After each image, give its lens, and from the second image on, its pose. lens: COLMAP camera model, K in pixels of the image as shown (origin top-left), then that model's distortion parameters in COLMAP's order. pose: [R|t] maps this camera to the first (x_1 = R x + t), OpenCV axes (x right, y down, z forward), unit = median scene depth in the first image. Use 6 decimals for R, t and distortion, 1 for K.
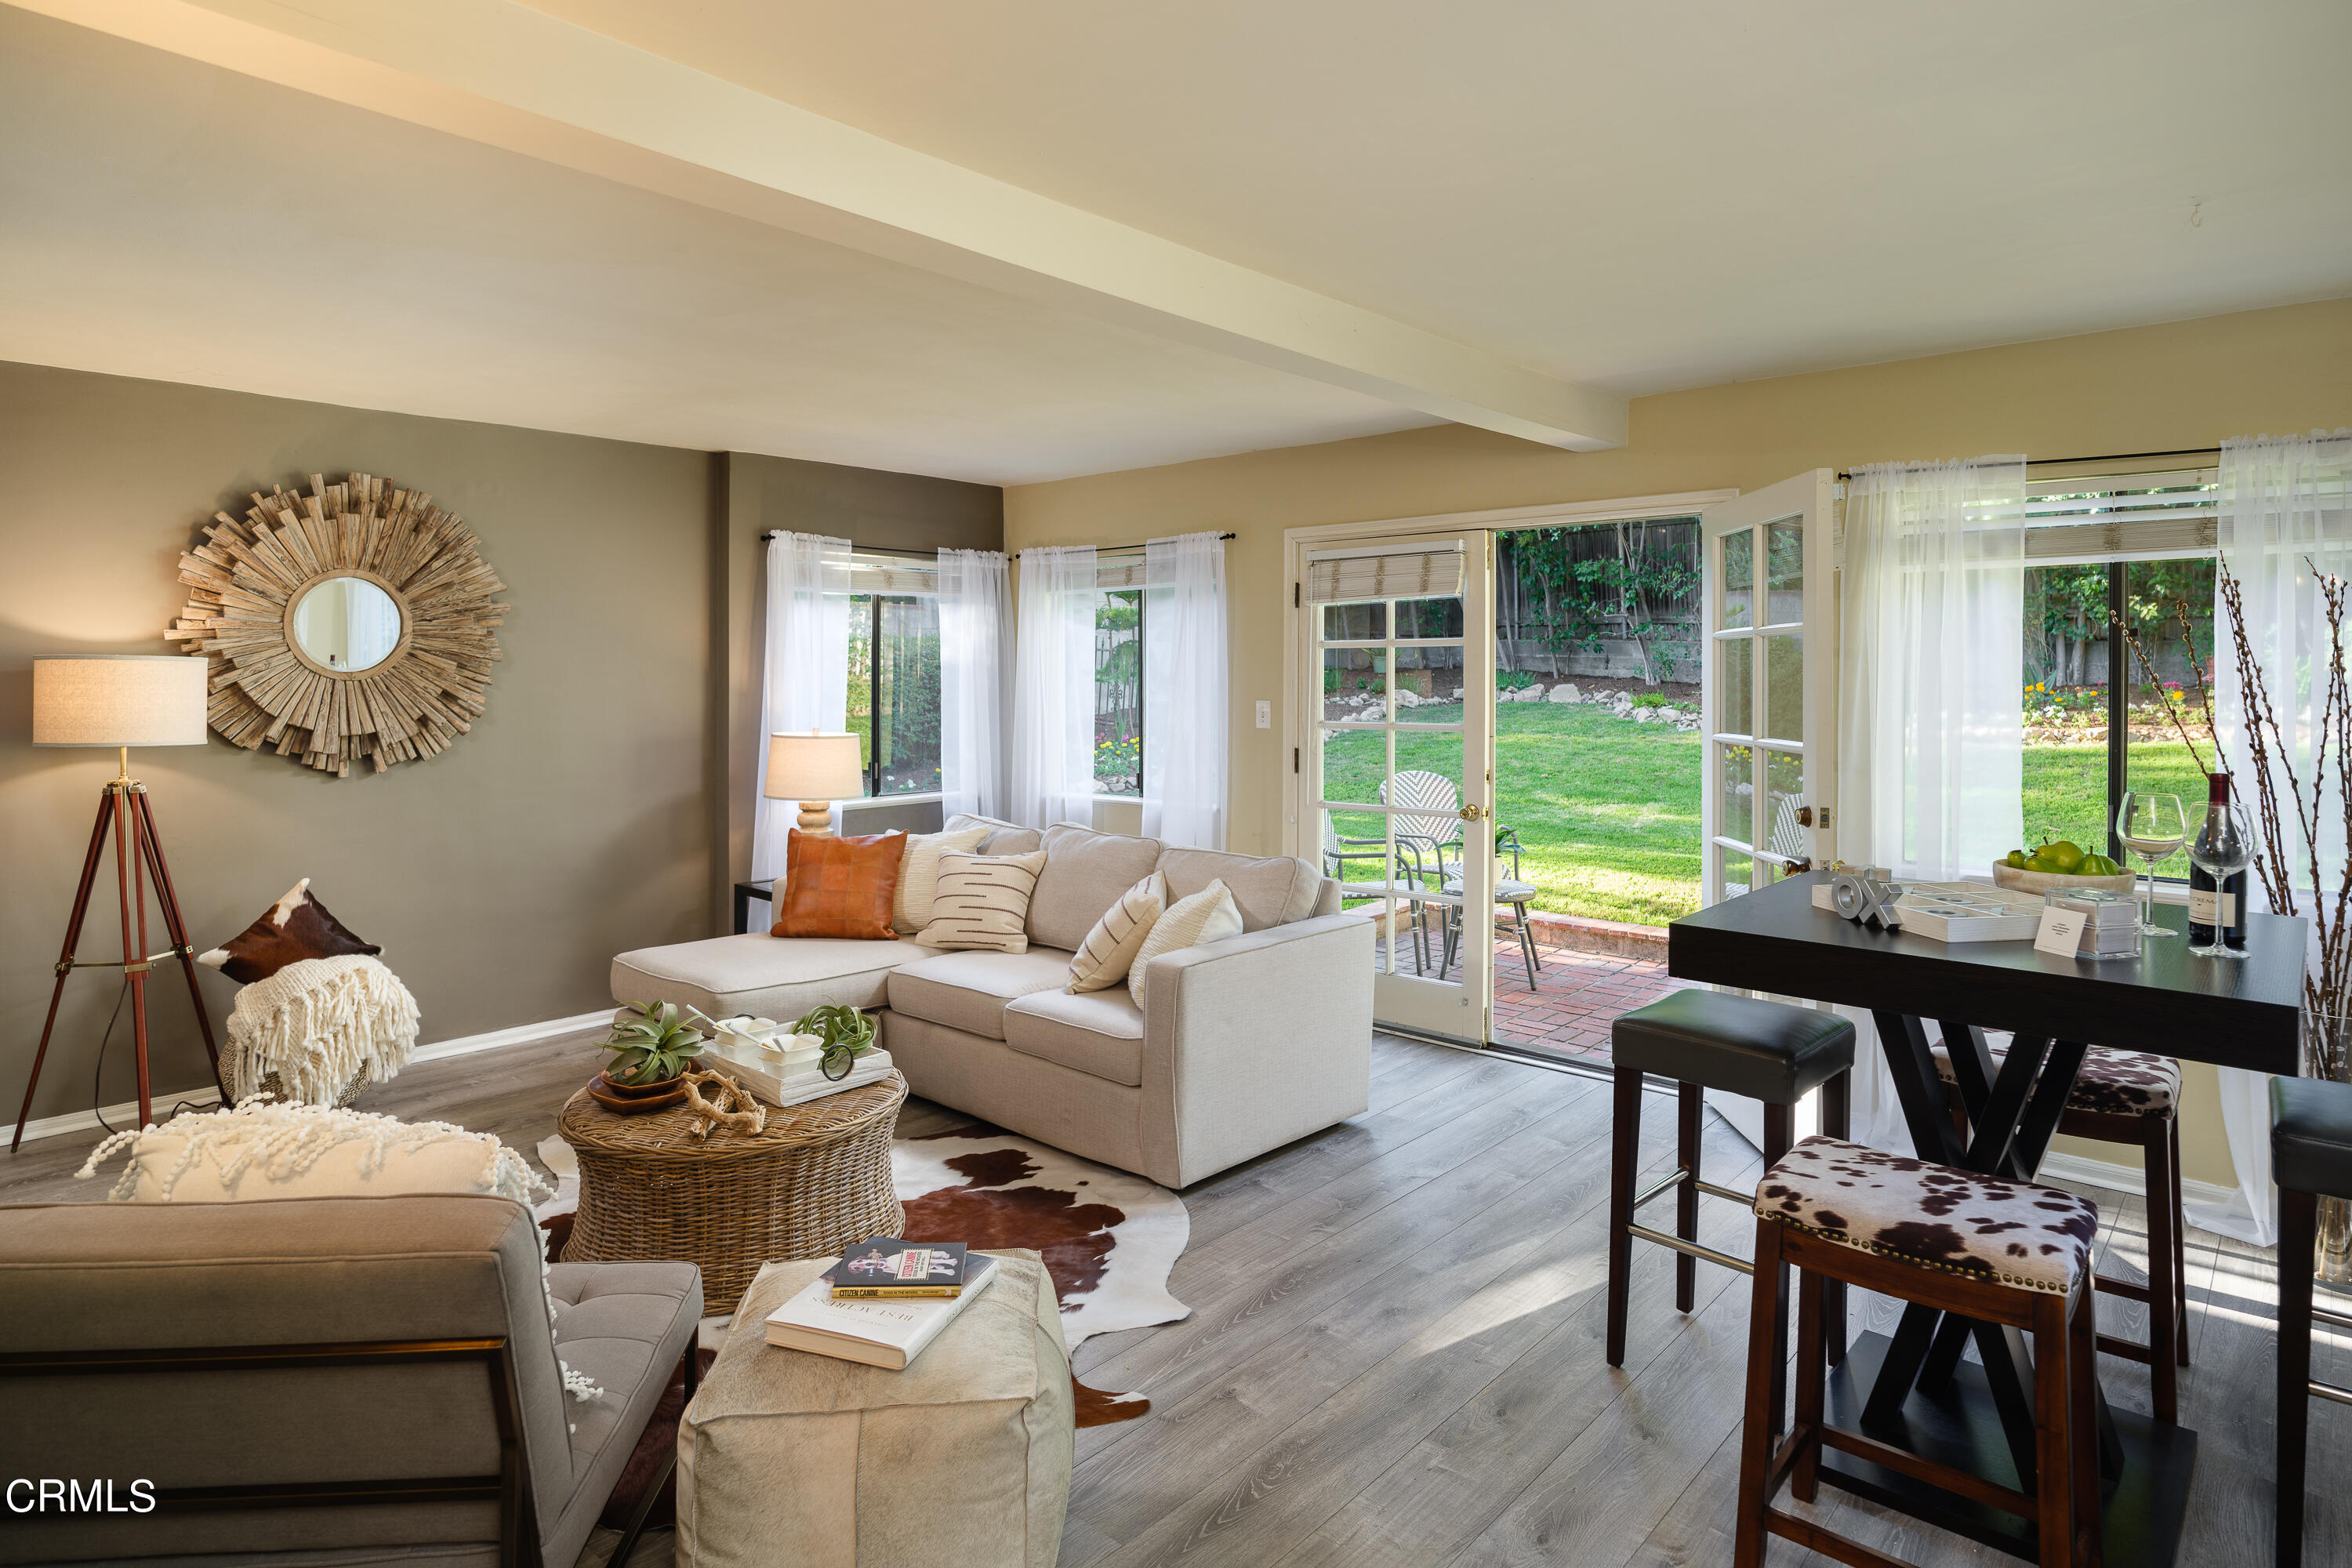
lens RADIAL K [[1342.8, 0, 1213.7], [0, 1342.8, 761.2], [0, 0, 1]] dist [0.003700, -0.000572]
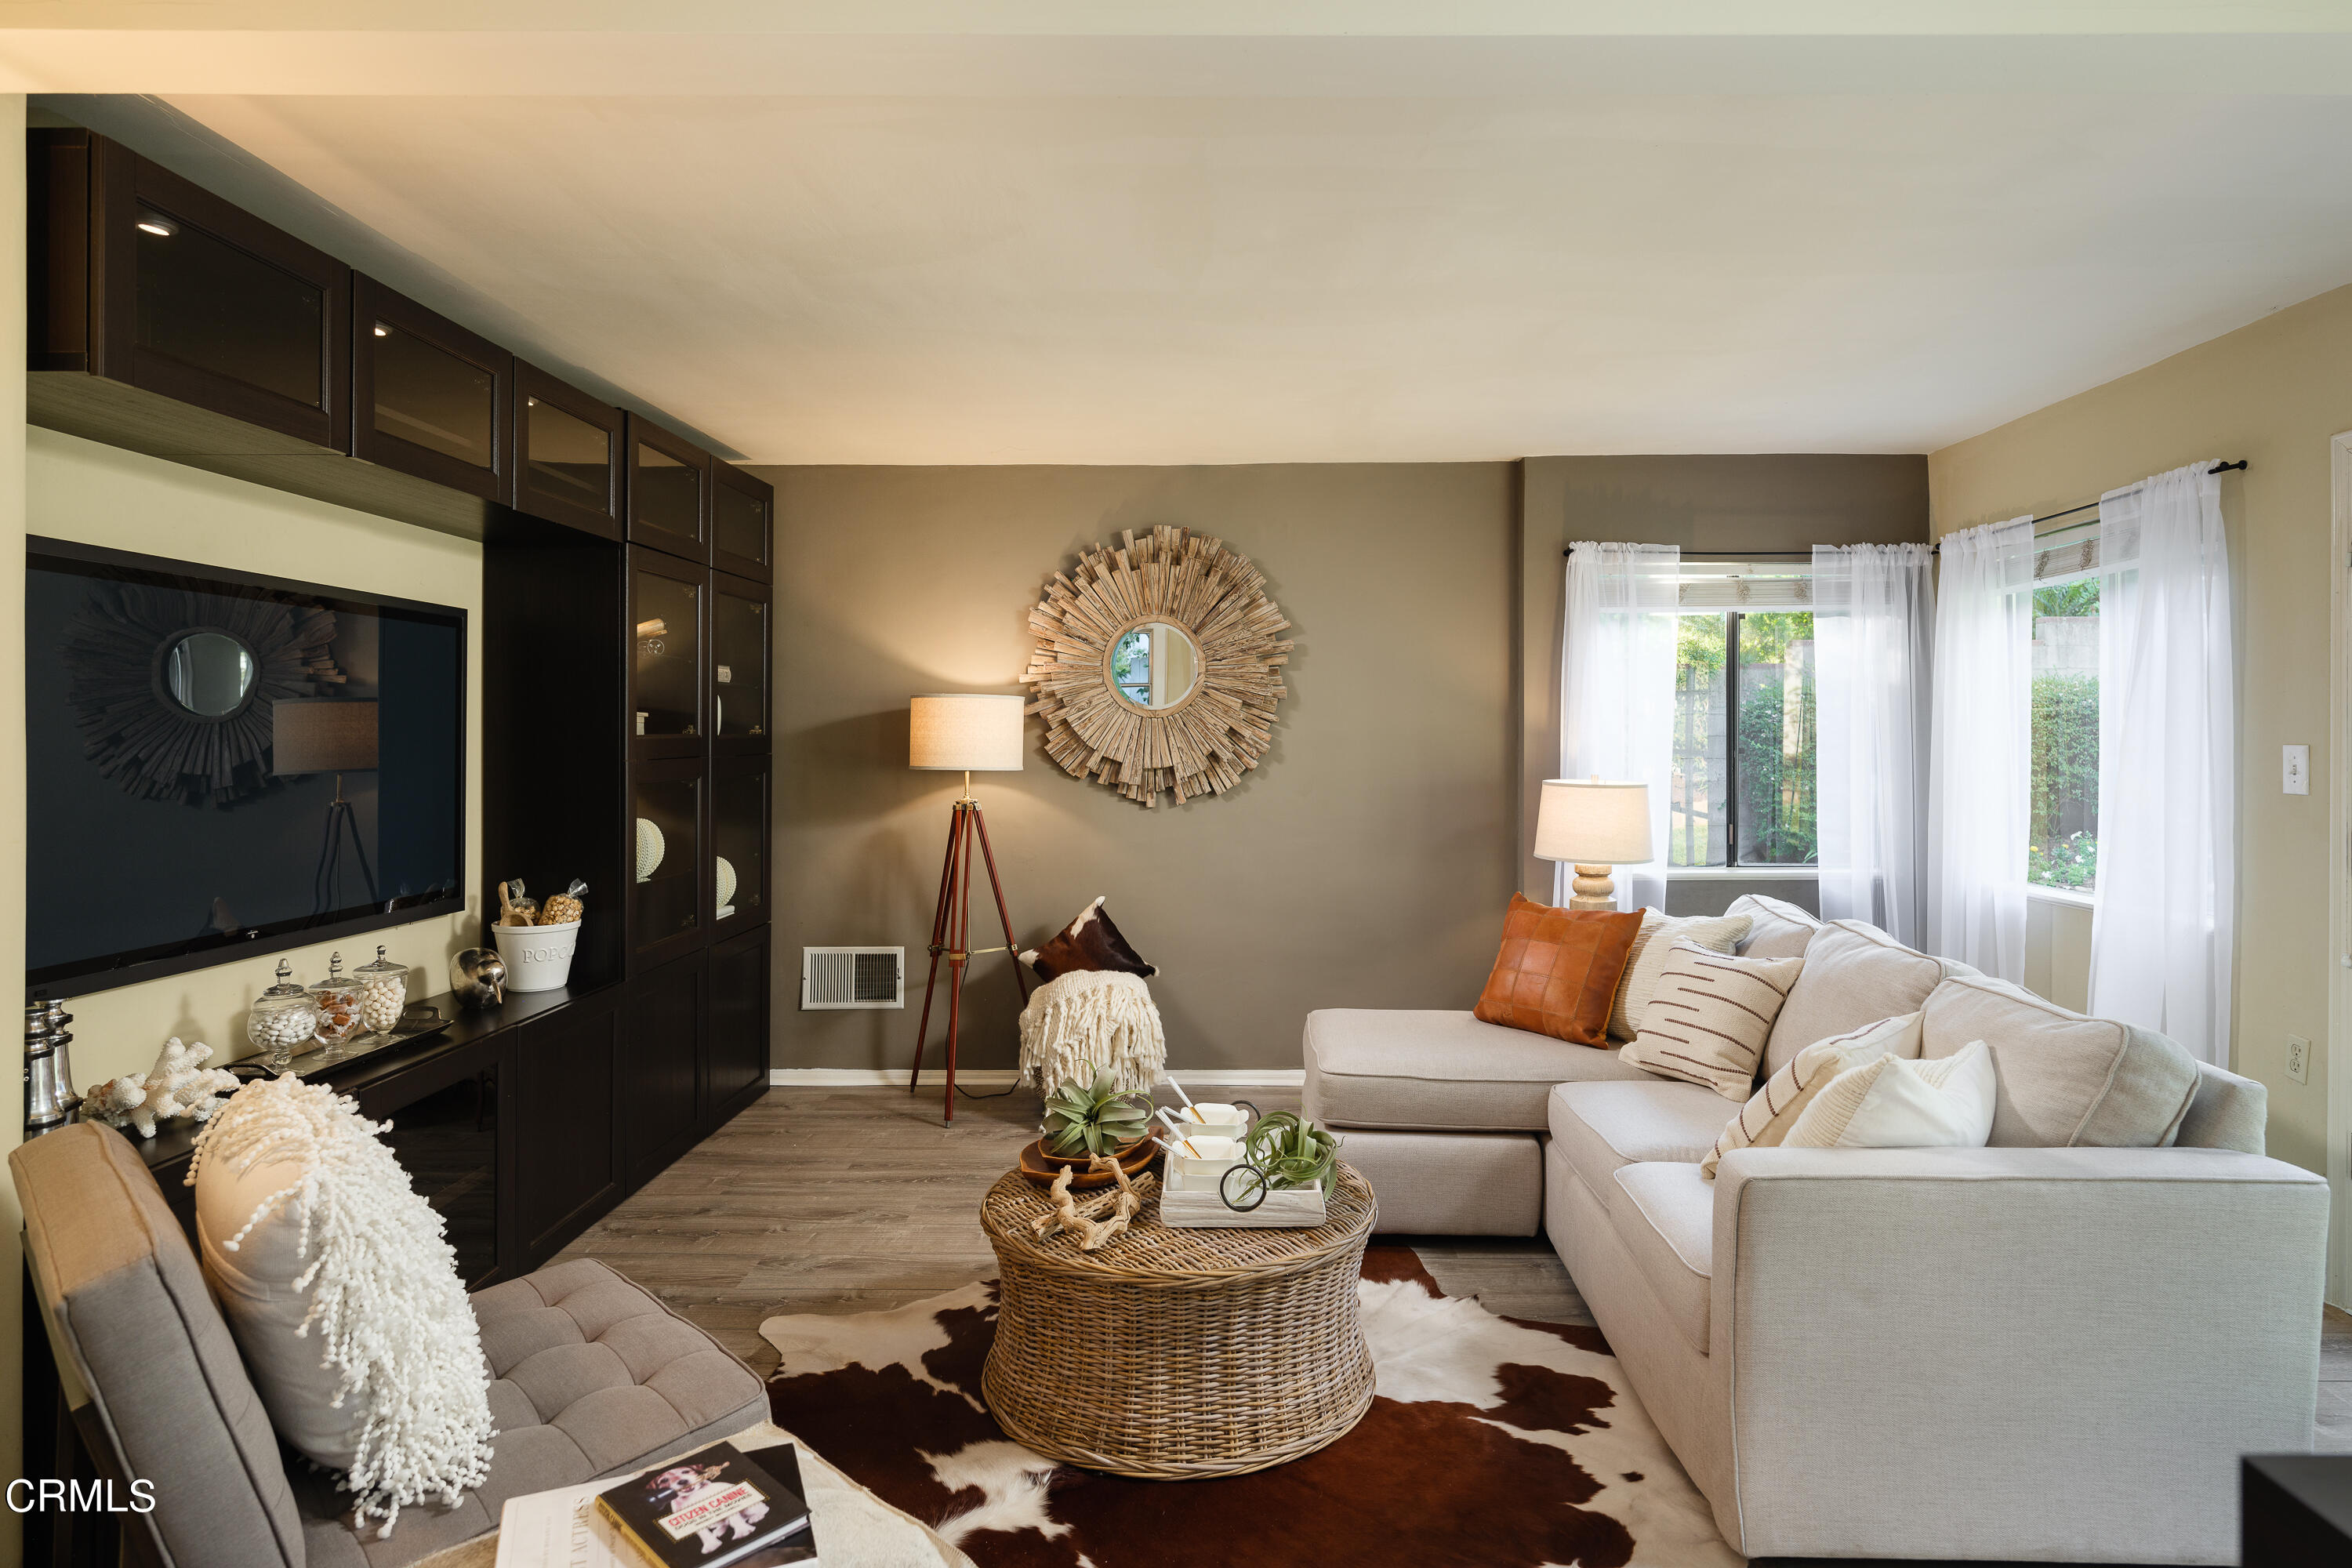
lens RADIAL K [[1342.8, 0, 1213.7], [0, 1342.8, 761.2], [0, 0, 1]] dist [0.003700, -0.000572]
pose [[0.644888, 0.013929, -0.764150, 0.216955], [-0.050753, 0.998407, -0.024633, -0.000945], [0.762590, 0.054669, 0.644568, 0.346075]]
